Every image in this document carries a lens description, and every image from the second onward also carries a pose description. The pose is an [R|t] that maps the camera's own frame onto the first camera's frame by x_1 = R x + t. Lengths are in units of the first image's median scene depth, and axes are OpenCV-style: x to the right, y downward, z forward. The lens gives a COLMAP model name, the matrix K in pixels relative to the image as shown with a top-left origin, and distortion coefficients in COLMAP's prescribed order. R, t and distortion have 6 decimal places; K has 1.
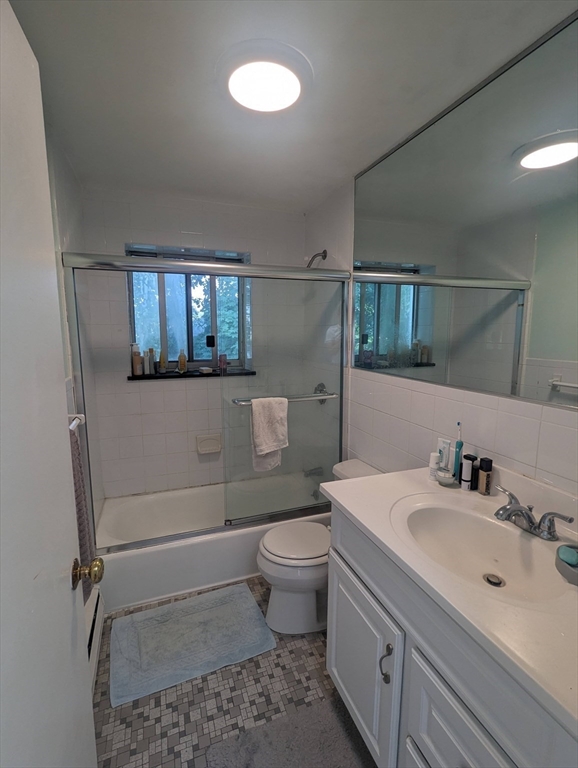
lens RADIAL K [[365.2, 0, 289.0], [0, 365.2, 384.0], [0, 0, 1]] dist [0.000767, -0.000316]
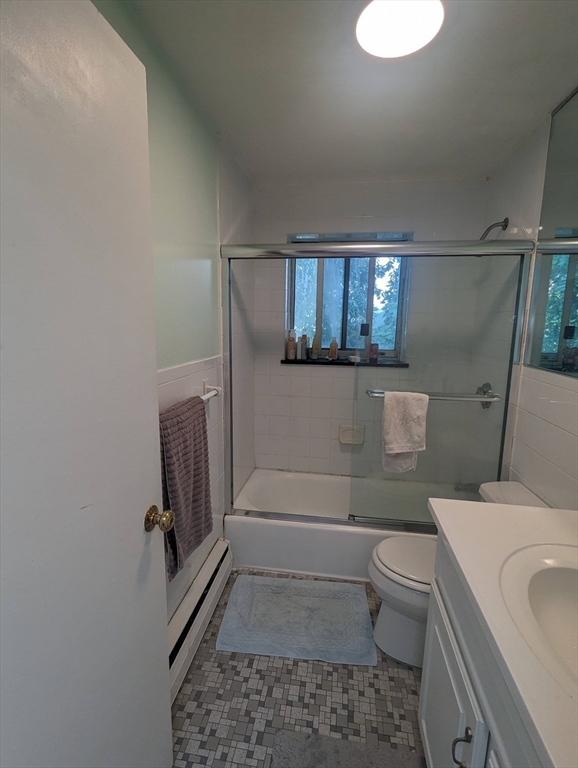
lens RADIAL K [[365.2, 0, 289.0], [0, 365.2, 384.0], [0, 0, 1]] dist [0.000767, -0.000316]
pose [[0.872633, 0.092293, -0.479576, 0.120358], [-0.084032, 0.995711, 0.038719, 0.007192], [0.481093, 0.006512, 0.876646, 0.080953]]
